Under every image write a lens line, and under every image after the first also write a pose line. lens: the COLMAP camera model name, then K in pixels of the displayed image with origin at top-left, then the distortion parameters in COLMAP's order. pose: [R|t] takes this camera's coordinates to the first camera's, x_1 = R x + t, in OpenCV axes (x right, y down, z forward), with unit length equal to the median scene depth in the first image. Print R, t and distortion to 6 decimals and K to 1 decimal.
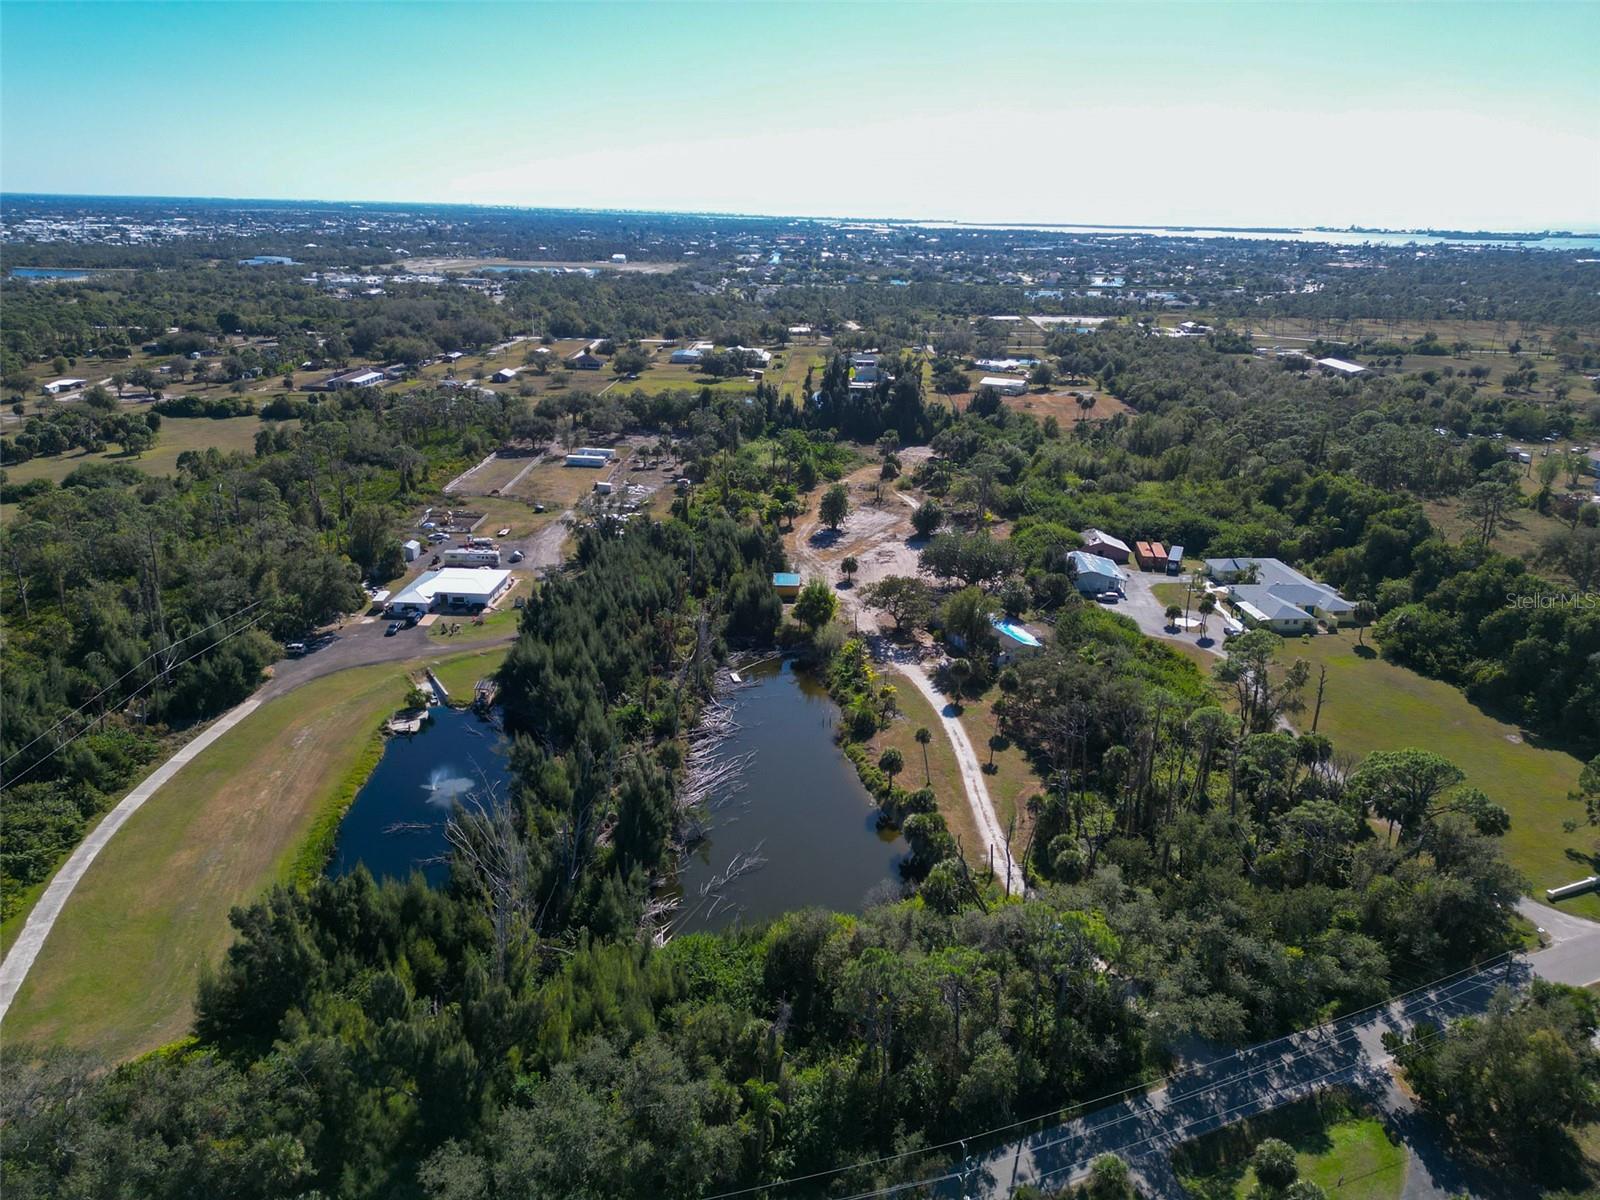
lens RADIAL K [[1114.6, 0, 803.5], [0, 1114.6, 595.6], [0, 0, 1]] dist [0.094432, -0.089401]
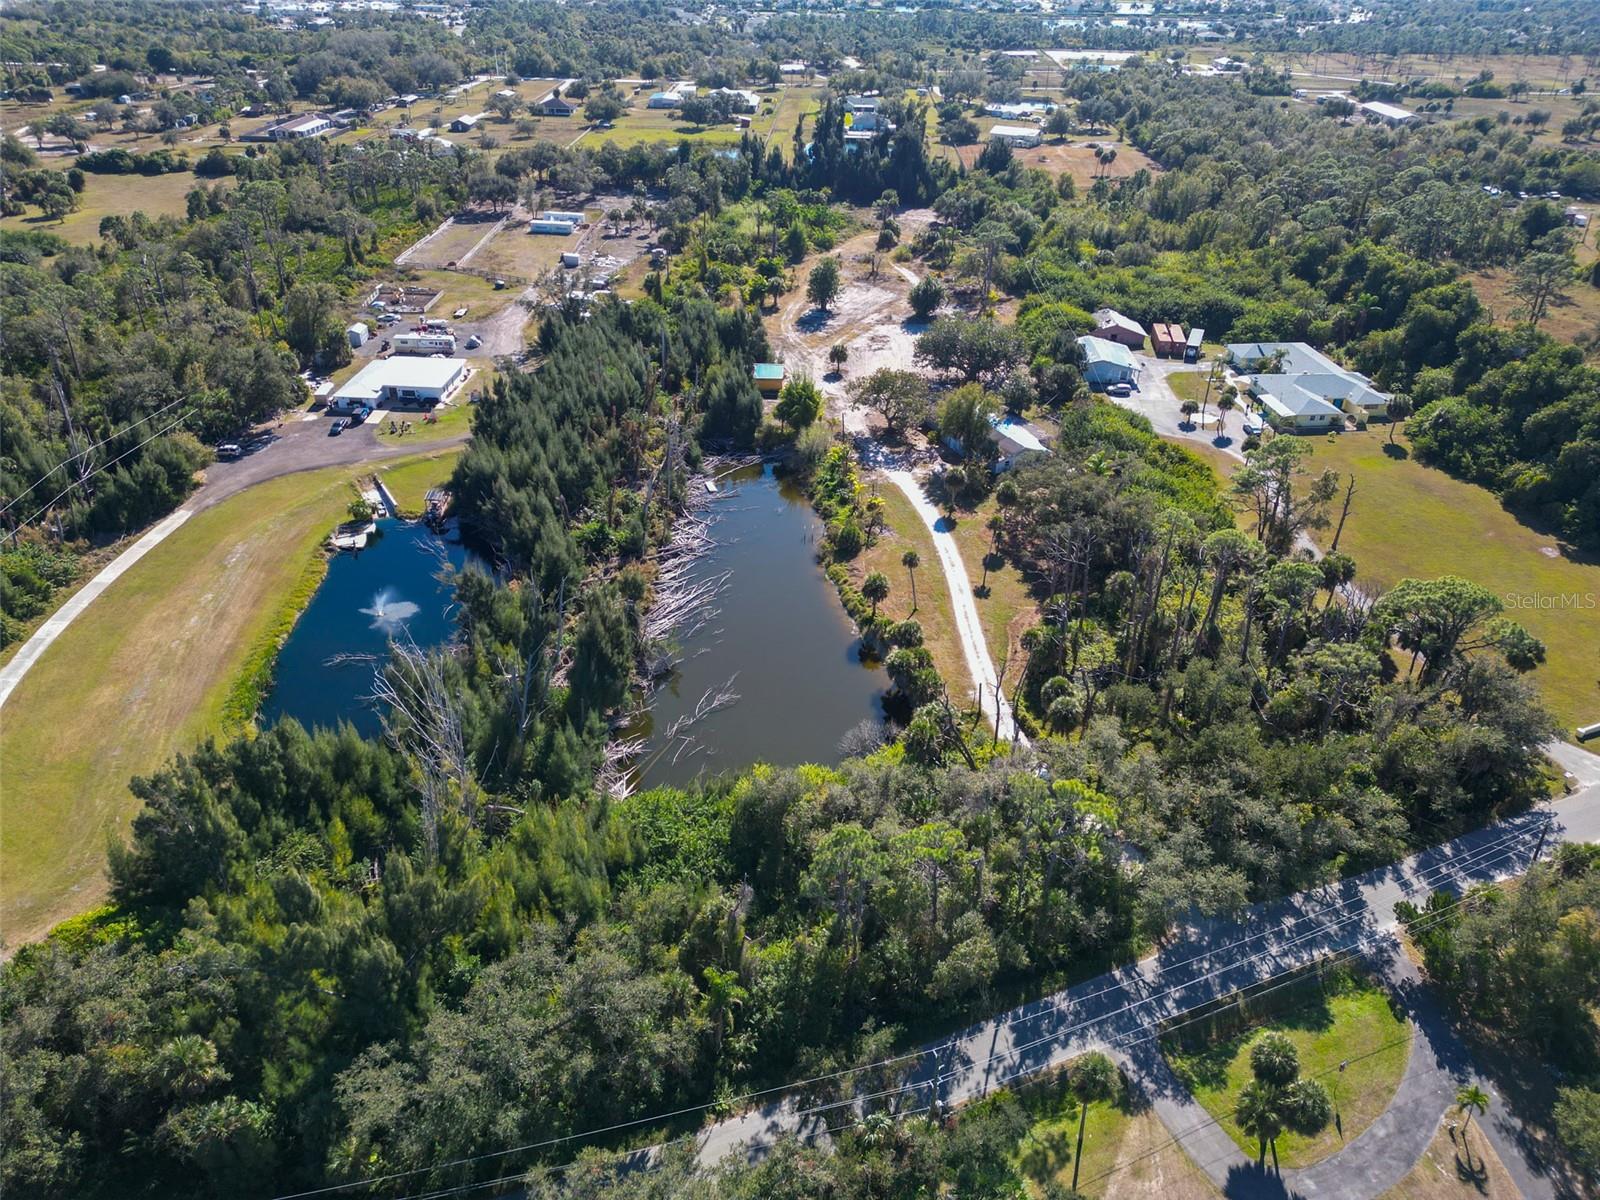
lens RADIAL K [[1114.6, 0, 803.5], [0, 1114.6, 595.6], [0, 0, 1]] dist [0.094432, -0.089401]
pose [[0.999999, -0.000974, 0.001410, 0.013392], [0.000666, 0.979063, 0.203558, -0.024325], [-0.001578, -0.203557, 0.979062, 0.074576]]
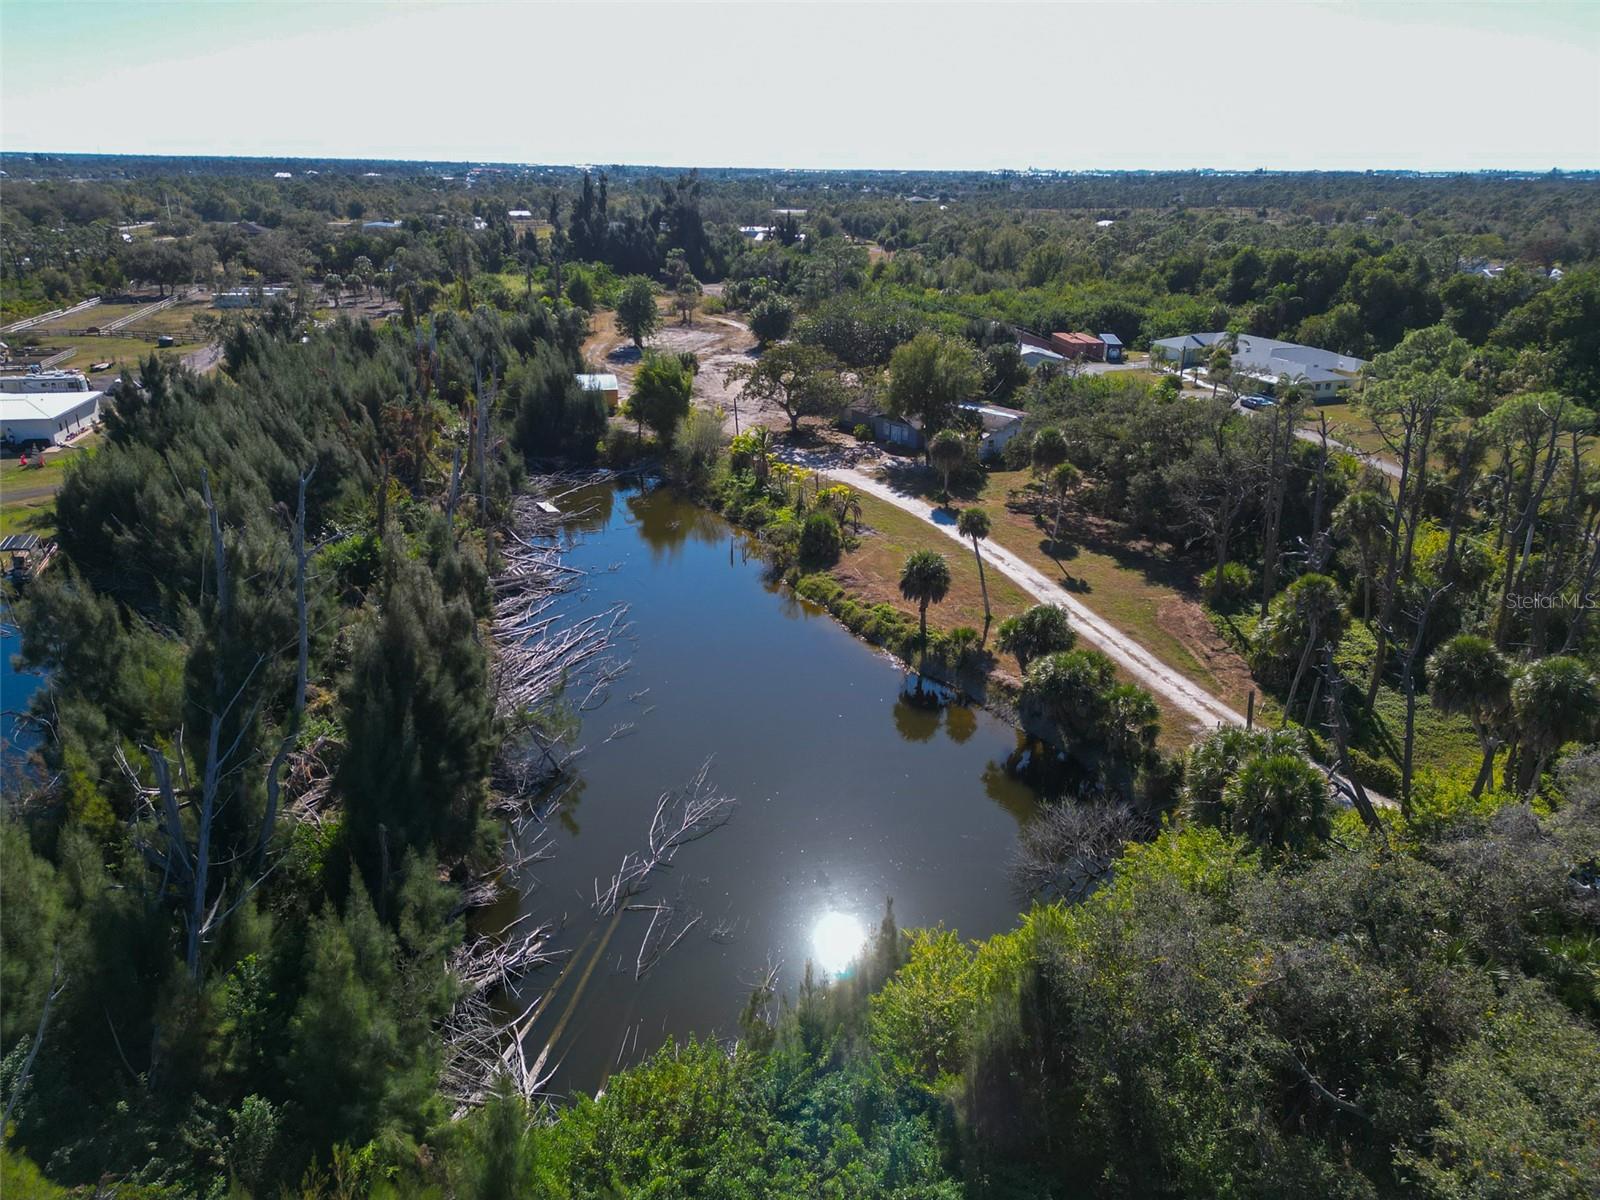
lens RADIAL K [[1113.0, 0, 798.3], [0, 1113.0, 597.4], [0, 0, 1]] dist [0.077037, -0.076603]
pose [[0.969066, -0.098785, 0.226170, -0.066613], [0.090464, 0.994795, 0.046890, 0.097882], [-0.229625, -0.024979, 0.972959, 0.403986]]
